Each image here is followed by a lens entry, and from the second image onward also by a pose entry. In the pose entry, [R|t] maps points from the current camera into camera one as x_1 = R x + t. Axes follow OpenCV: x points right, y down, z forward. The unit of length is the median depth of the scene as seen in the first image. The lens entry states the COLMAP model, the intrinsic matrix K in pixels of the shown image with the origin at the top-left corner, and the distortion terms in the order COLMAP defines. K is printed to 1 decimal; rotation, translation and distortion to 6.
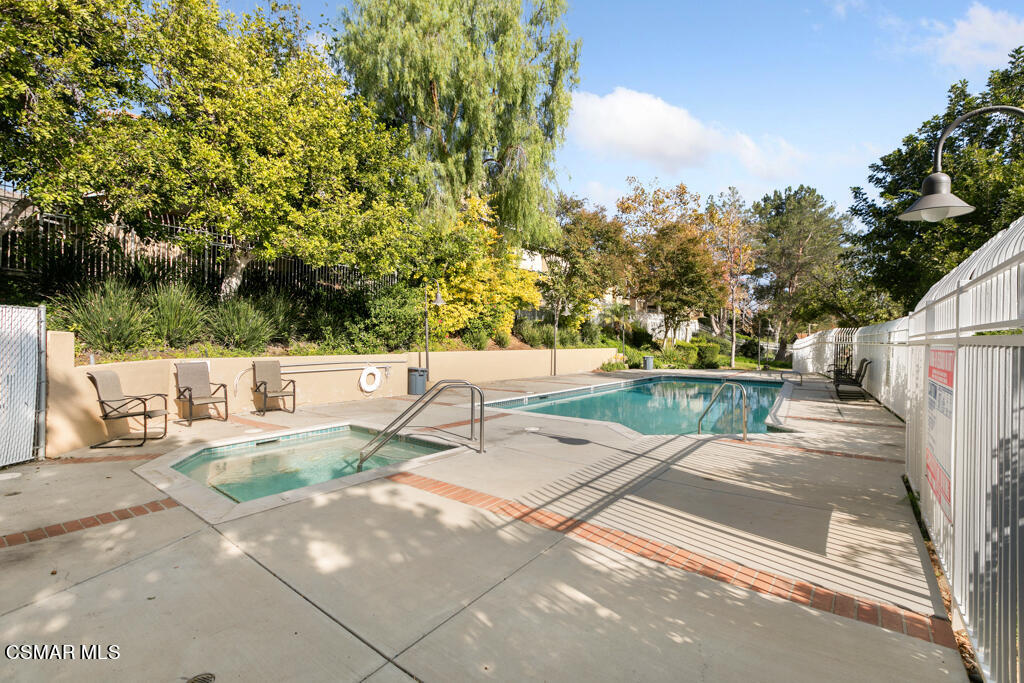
lens RADIAL K [[465.3, 0, 512.8], [0, 465.3, 338.9], [0, 0, 1]] dist [0.001078, -0.000418]
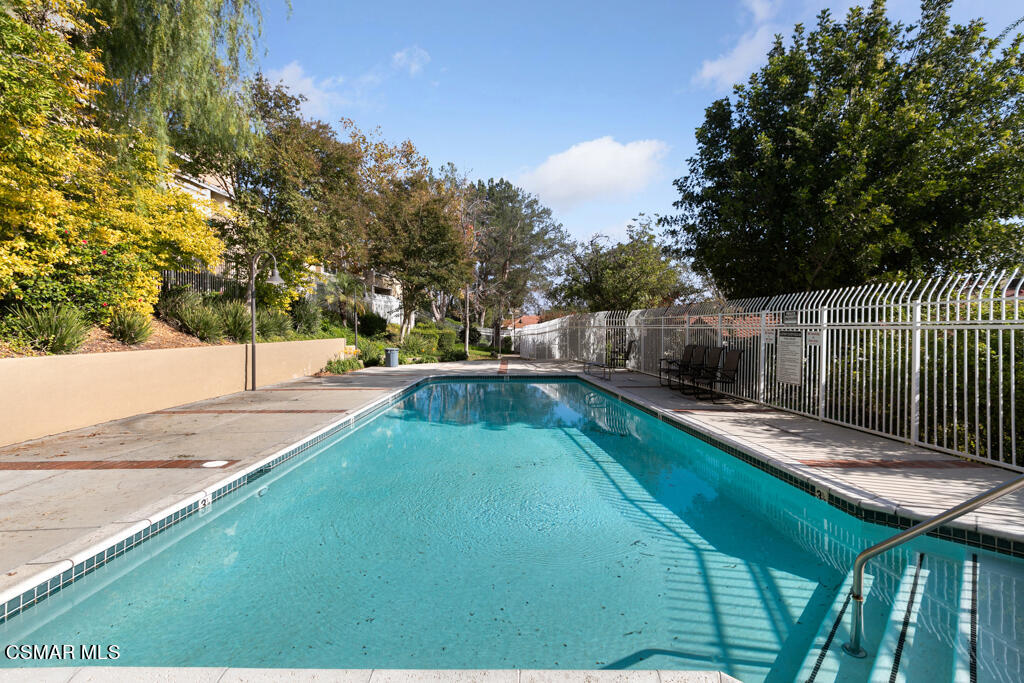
lens RADIAL K [[465.3, 0, 515.3], [0, 465.3, 327.4], [0, 0, 1]] dist [0.001078, -0.000418]
pose [[0.795146, -0.012649, 0.606286, 0.002140], [0.011751, 0.999916, 0.005450, 0.003168], [-0.606304, 0.002791, 0.795228, 0.334310]]
